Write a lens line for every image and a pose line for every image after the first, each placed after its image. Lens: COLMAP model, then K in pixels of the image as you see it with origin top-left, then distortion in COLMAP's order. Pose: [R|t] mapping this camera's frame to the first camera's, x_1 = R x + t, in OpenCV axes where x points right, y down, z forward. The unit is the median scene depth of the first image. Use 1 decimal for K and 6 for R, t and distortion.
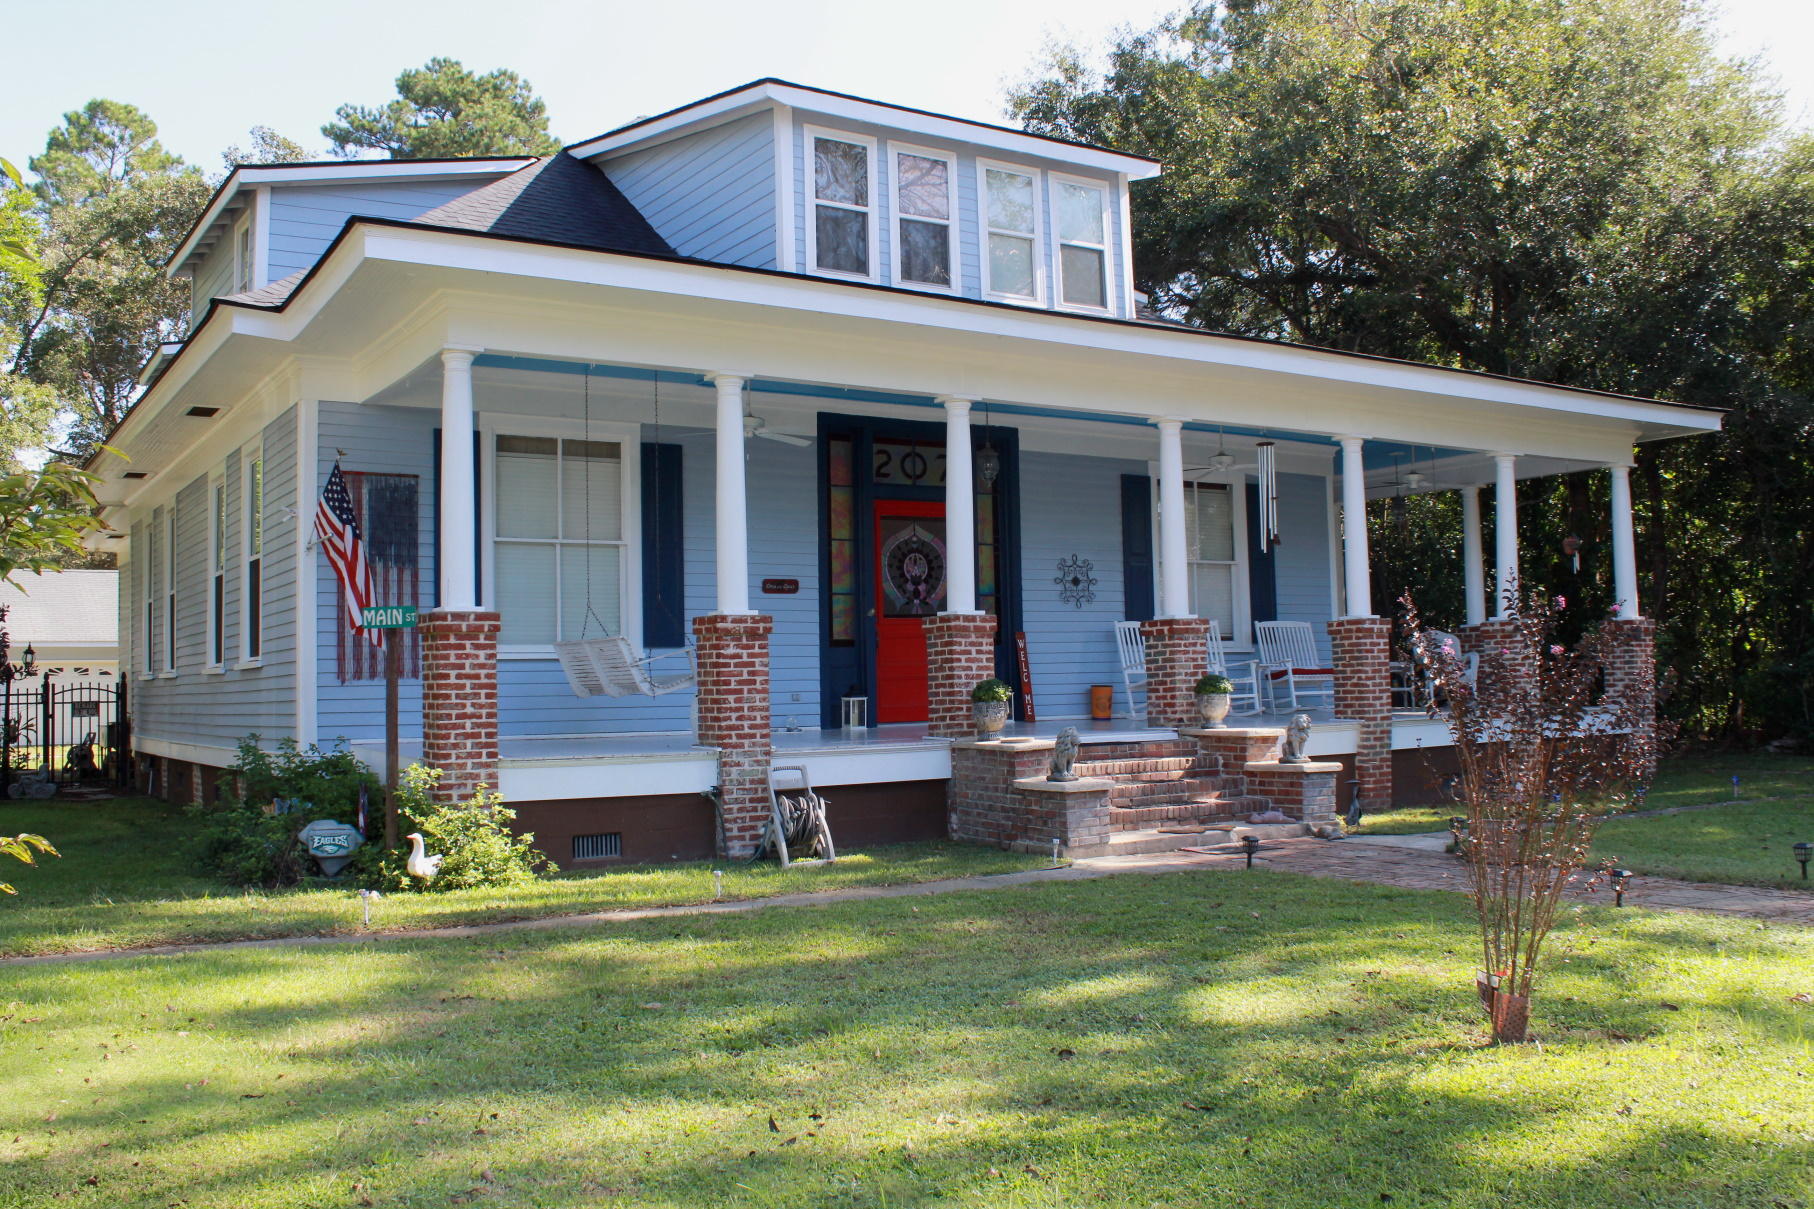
lens RADIAL K [[1629.9, 0, 907.0], [0, 1629.9, 604.5], [0, 0, 1]] dist [-0.151169, 0.001660]
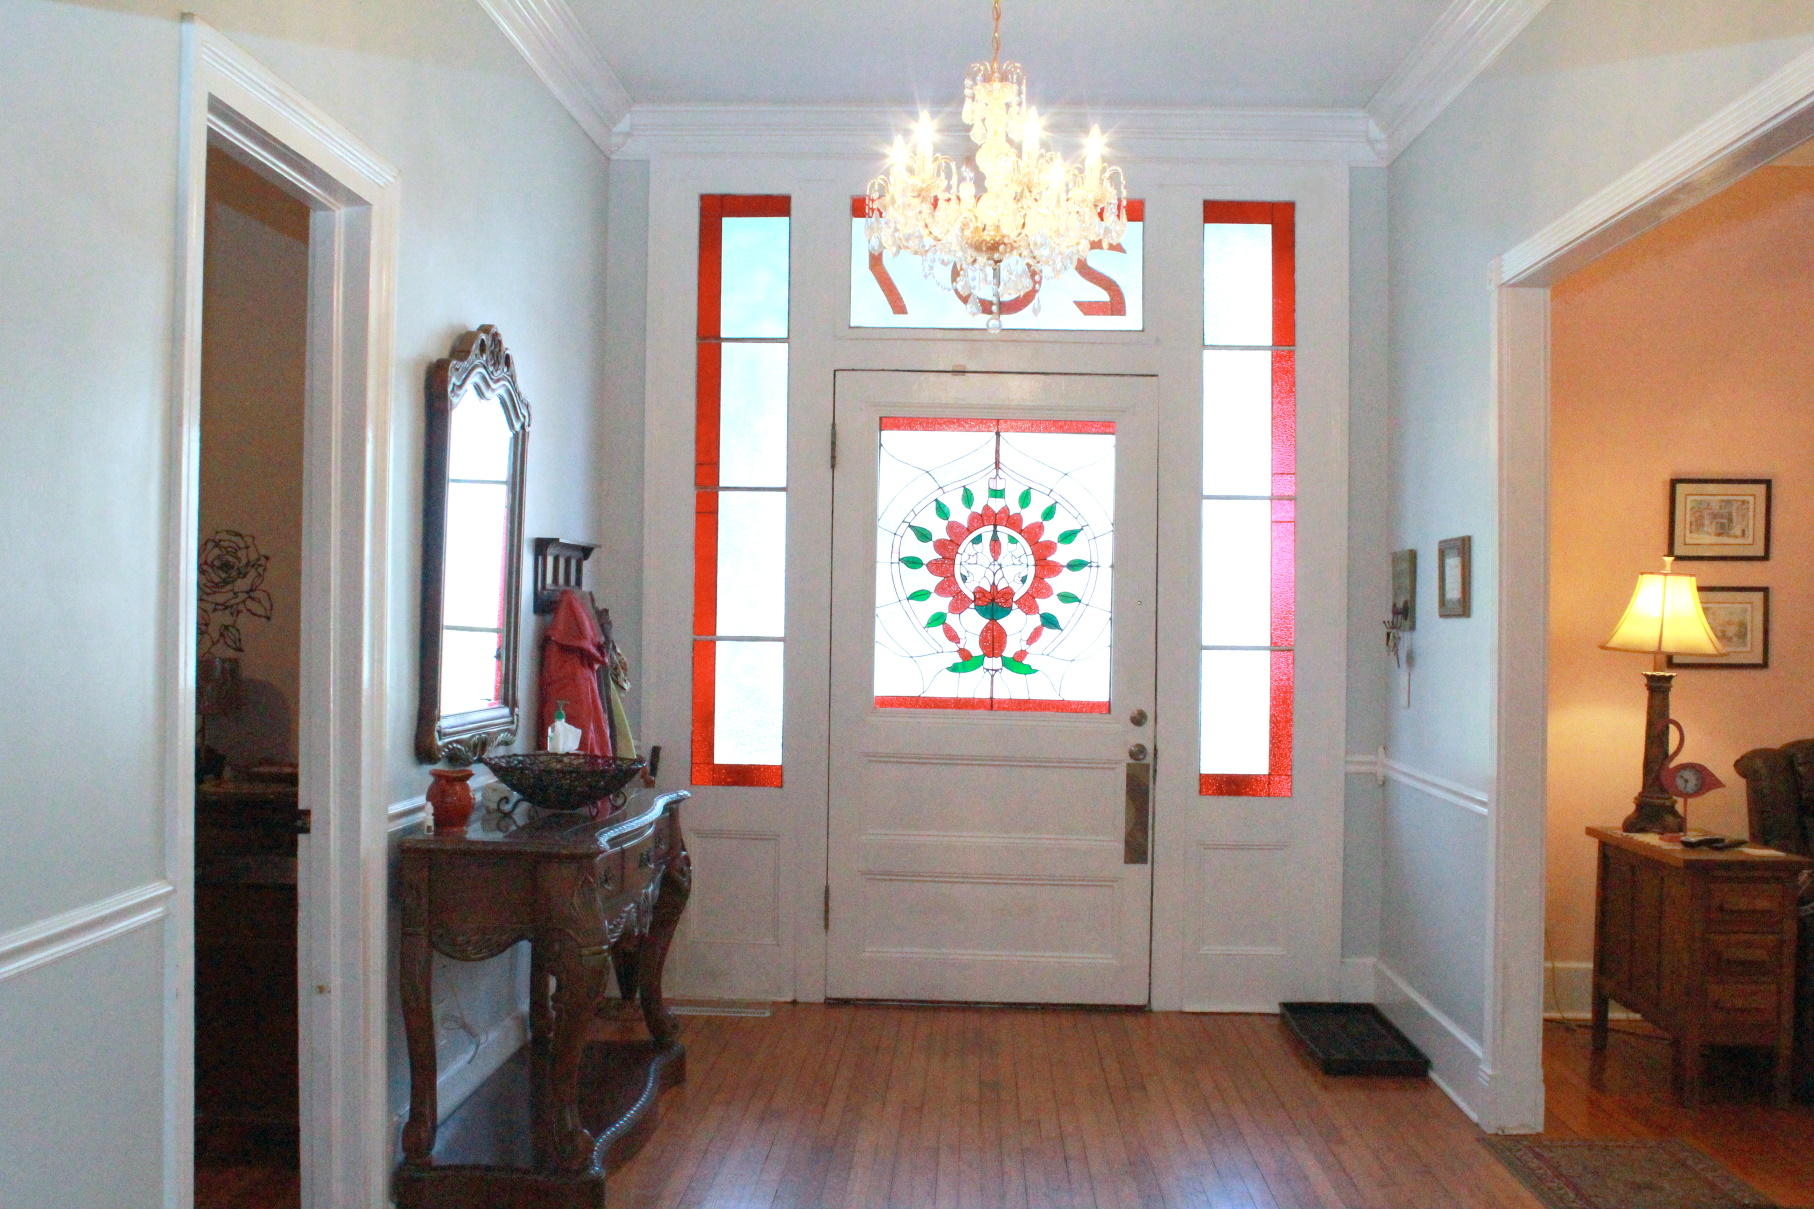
lens RADIAL K [[1737.8, 0, 907.0], [0, 1737.8, 604.5], [0, 0, 1]] dist [-0.122823, 0.003211]
pose [[0.820959, 0.041443, -0.569481, 0.211707], [-0.010863, 0.998316, 0.056990, -0.036608], [0.570884, -0.040601, 0.820027, 0.699245]]
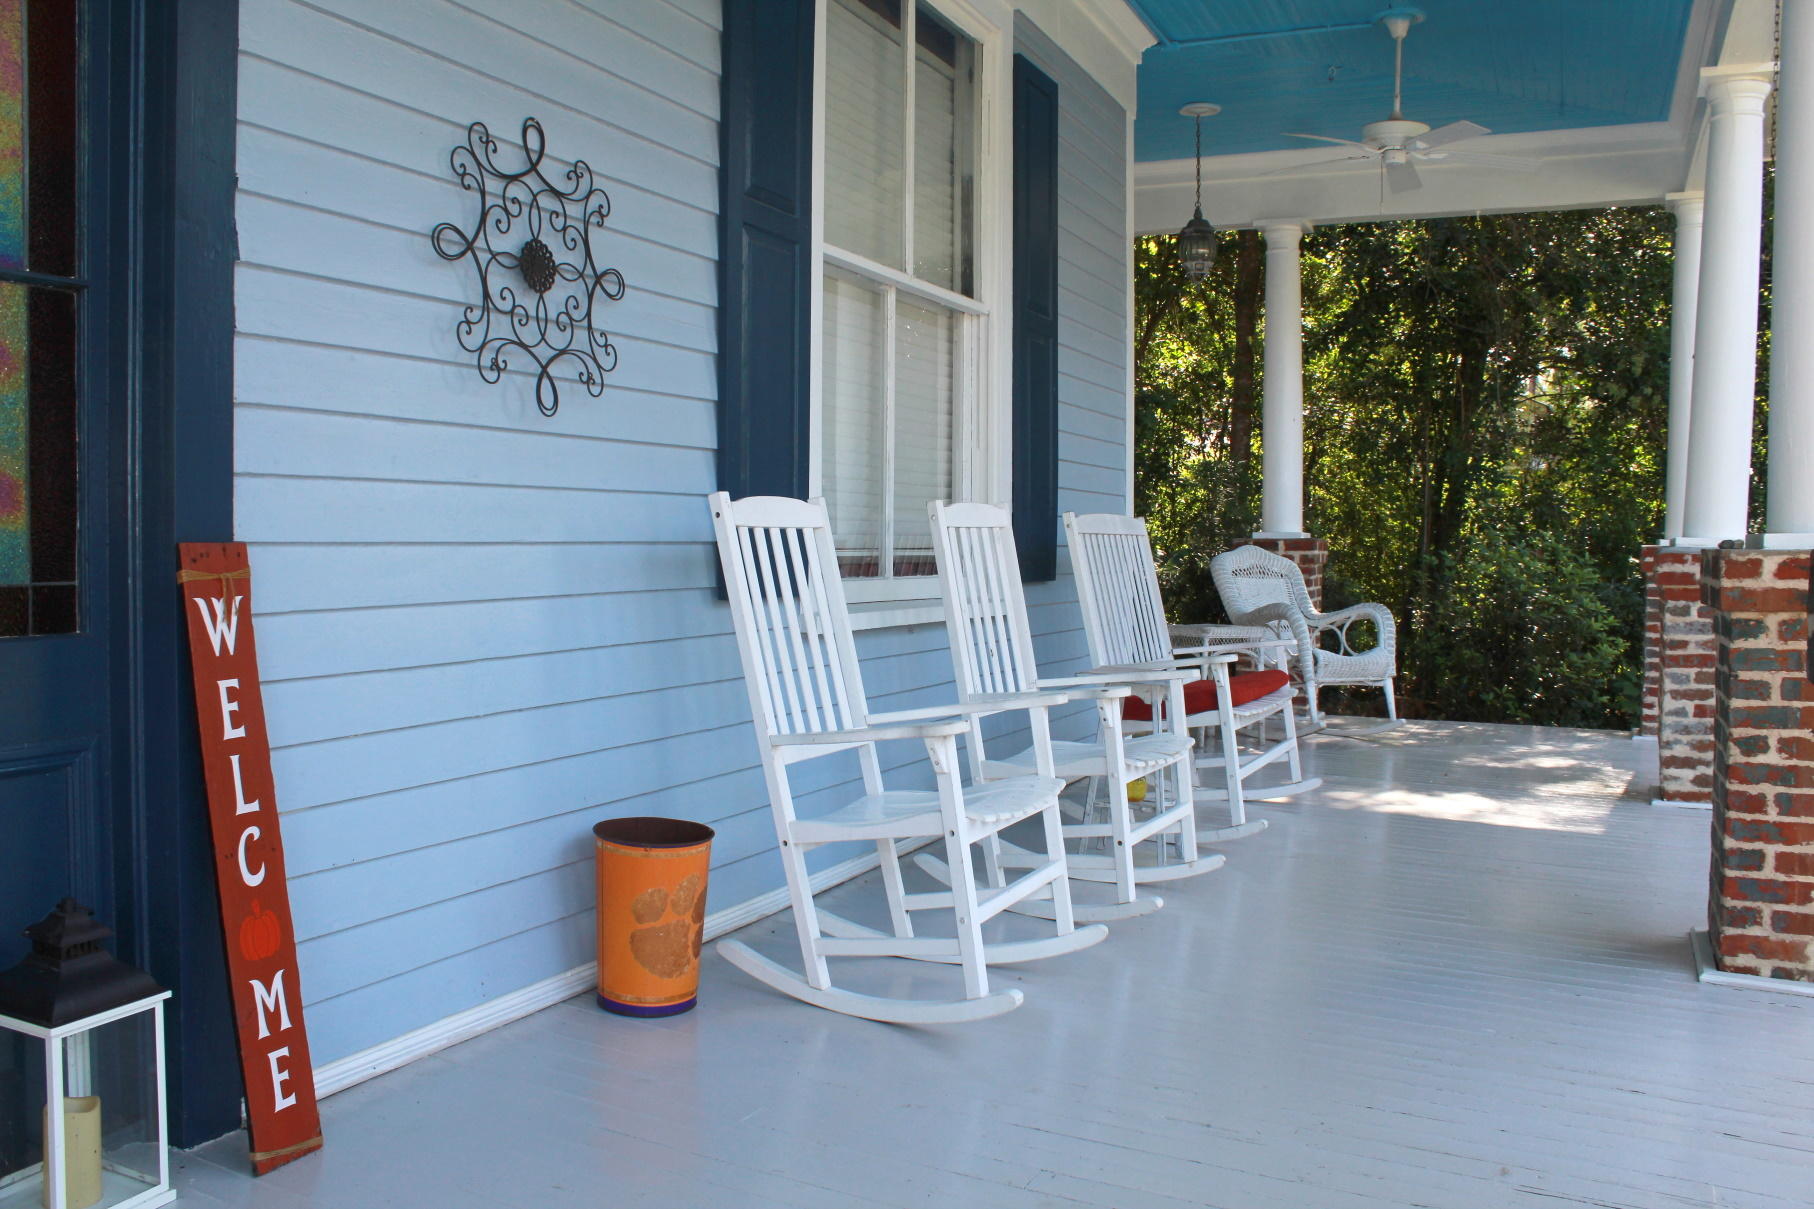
lens RADIAL K [[1502.1, 0, 907.0], [0, 1502.1, 604.5], [0, 0, 1]] dist [-0.126791, 0.003780]
pose [[0.848094, 0.010408, 0.529744, 0.056194], [-0.058655, 0.995506, 0.074345, 0.009508], [-0.526589, -0.094123, 0.844893, 0.908328]]
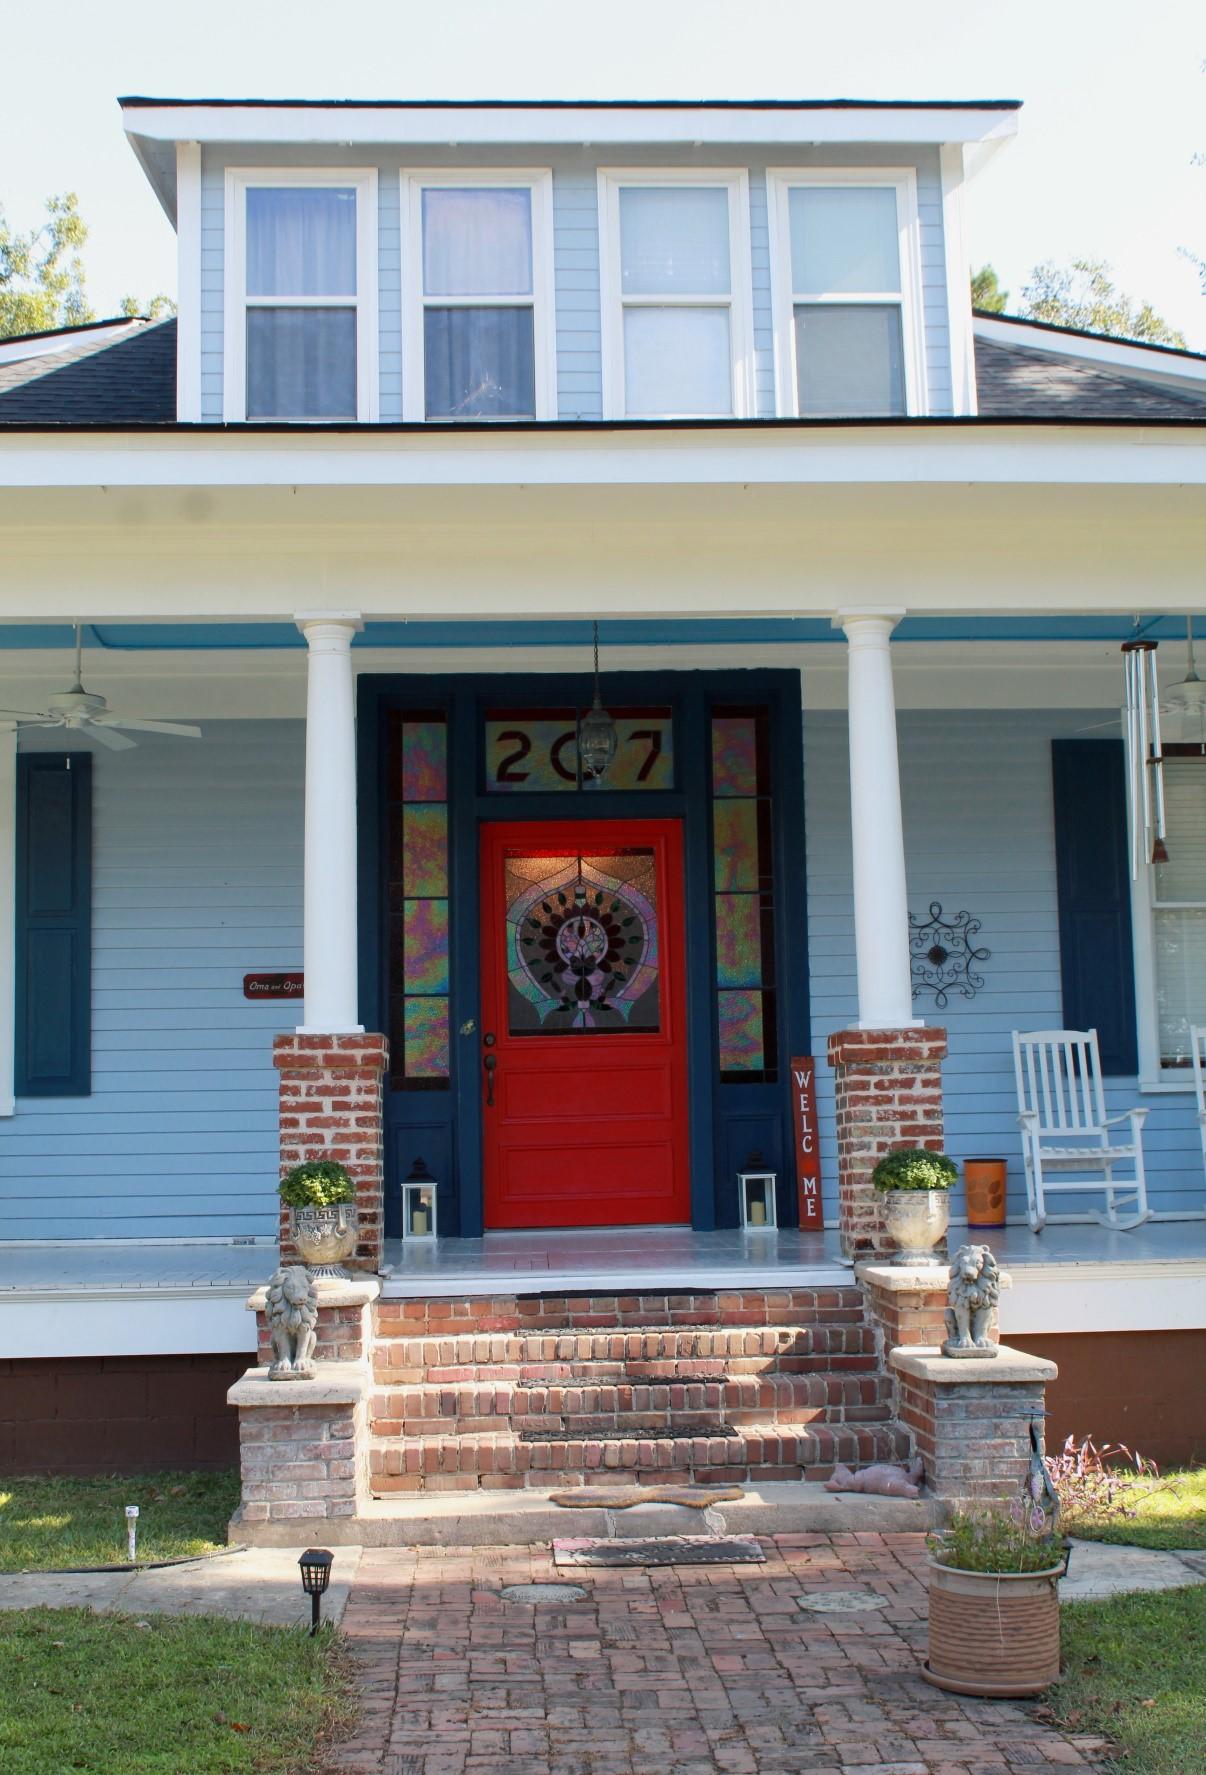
lens RADIAL K [[2307.5, 0, 603.0], [0, 2307.5, 887.5], [0, 0, 1]] dist [-0.035006, -0.033878]
pose [[0.867446, -0.051877, -0.494820, 0.405492], [0.027100, 0.997999, -0.057122, 0.003434], [0.496793, 0.036141, 0.867116, 0.345132]]
